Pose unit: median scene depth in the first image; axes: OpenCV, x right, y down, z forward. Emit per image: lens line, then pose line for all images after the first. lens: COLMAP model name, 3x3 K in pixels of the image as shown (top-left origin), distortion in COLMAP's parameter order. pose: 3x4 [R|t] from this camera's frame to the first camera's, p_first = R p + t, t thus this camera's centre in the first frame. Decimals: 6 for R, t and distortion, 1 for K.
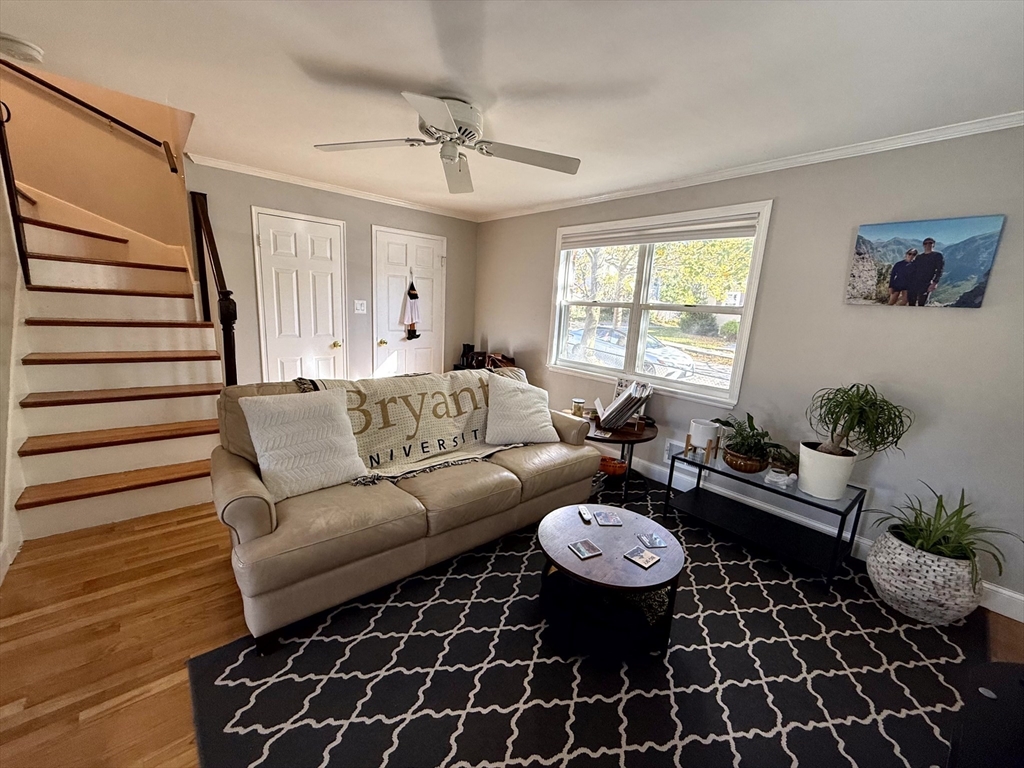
lens RADIAL K [[414.5, 0, 514.6], [0, 414.5, 382.1], [0, 0, 1]] dist [0.000943, -0.000015]
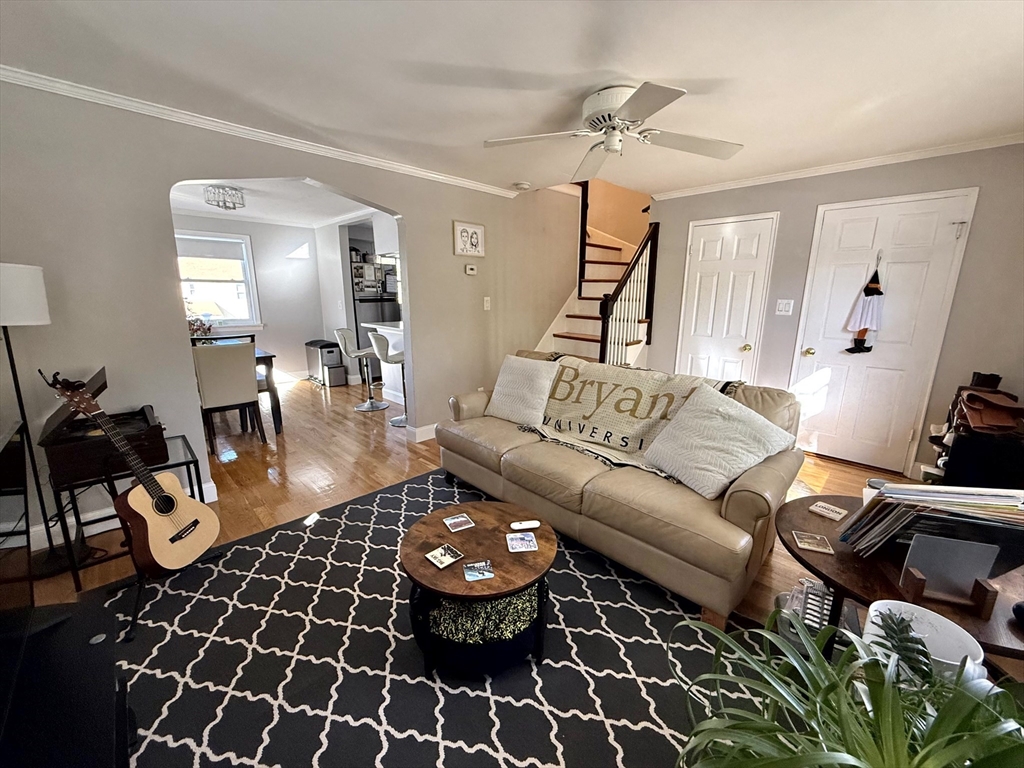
lens RADIAL K [[398.8, 0, 514.4], [0, 398.8, 395.9], [0, 0, 1]] dist [-0.016044, 0.000156]
pose [[0.064806, 0.193000, -0.979056, 0.667569], [-0.189674, 0.965615, 0.177796, -0.066043], [0.979706, 0.174179, 0.099185, 0.610200]]
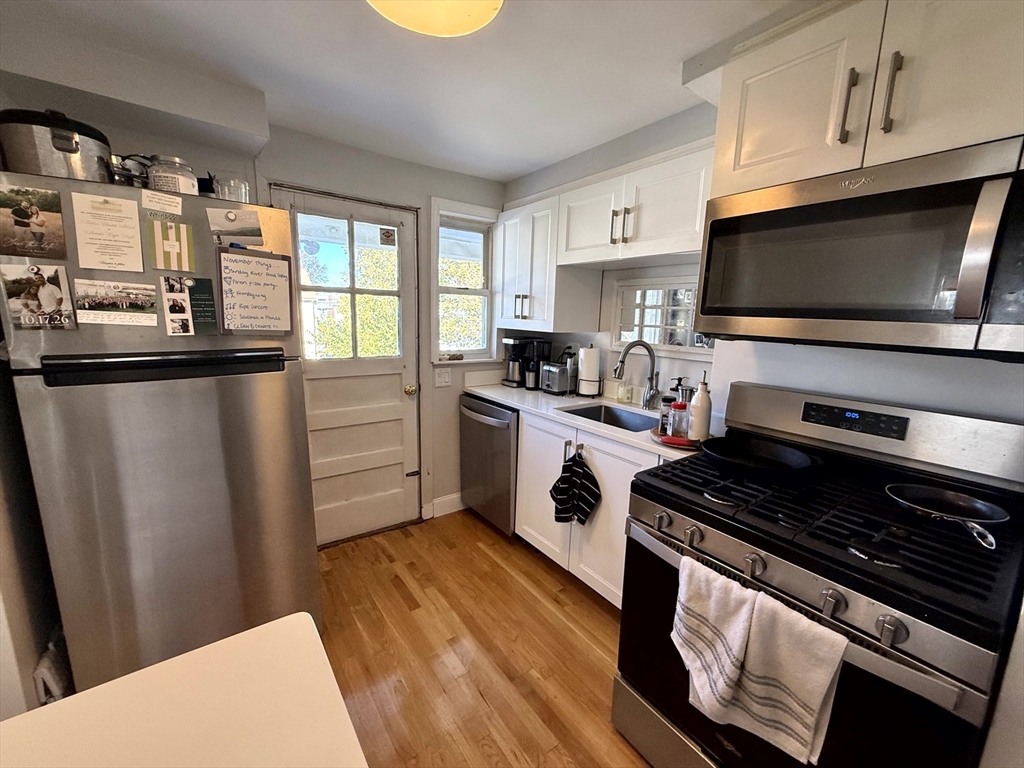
lens RADIAL K [[408.6, 0, 512.0], [0, 408.6, 384.0], [0, 0, 1]] dist [-0.000236, -0.000115]
pose [[-0.083171, 0.110316, -0.990410, -1.231008], [-0.217953, 0.967779, 0.126098, -0.173601], [0.972409, 0.226350, -0.056448, 0.406964]]
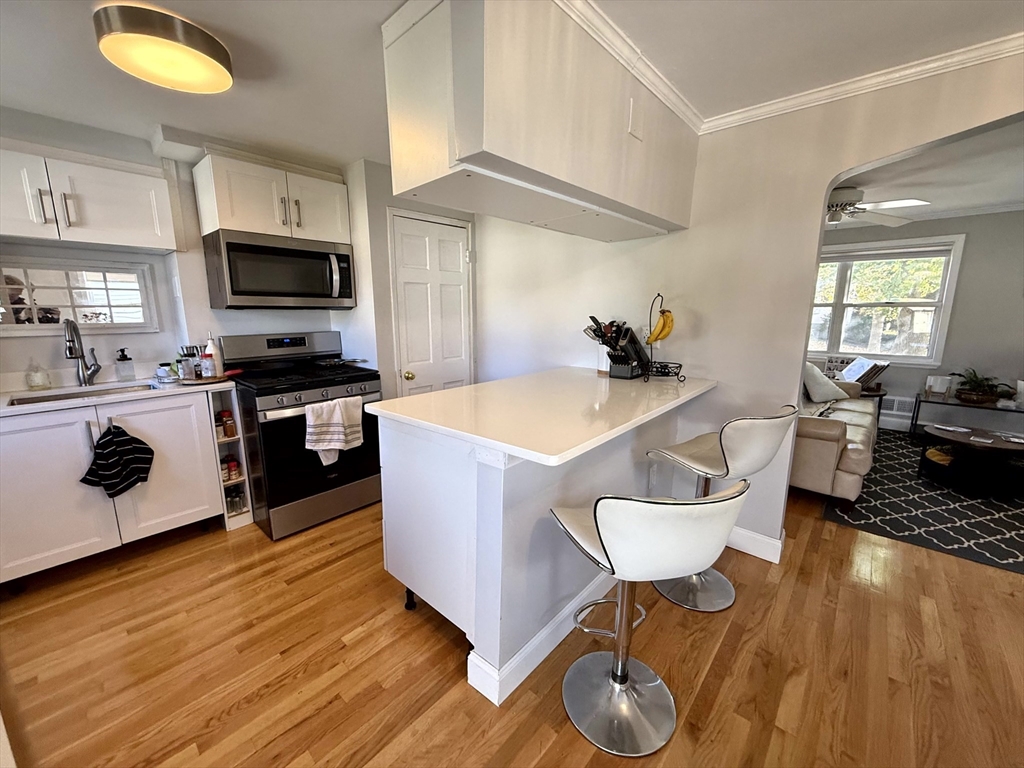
lens RADIAL K [[408.6, 0, 512.0], [0, 408.6, 384.0], [0, 0, 1]] dist [-0.000236, -0.000115]
pose [[0.990538, -0.079600, 0.111792, -1.276706], [0.079776, 0.996809, 0.002912, -0.009021], [-0.111667, 0.006034, 0.993727, -0.346986]]
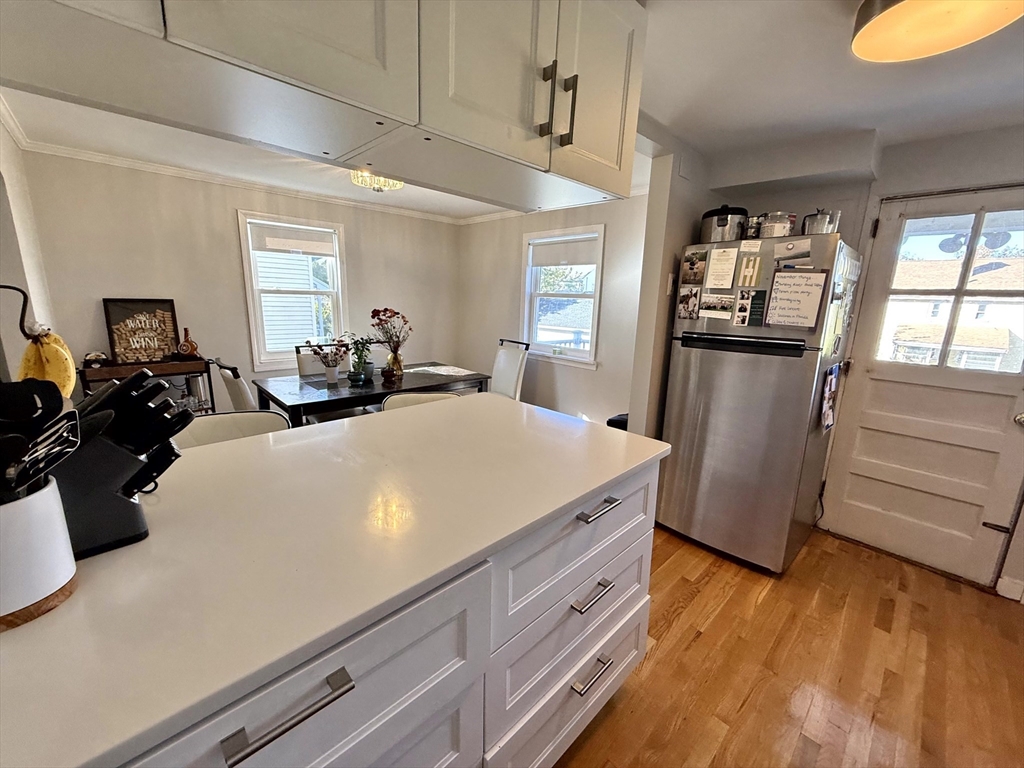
lens RADIAL K [[408.6, 0, 512.0], [0, 408.6, 384.0], [0, 0, 1]] dist [-0.000236, -0.000115]
pose [[-0.995425, -0.075318, -0.058795, -1.202698], [-0.092205, 0.918567, 0.384361, -0.242258], [0.025058, 0.388024, -0.921309, 0.746188]]
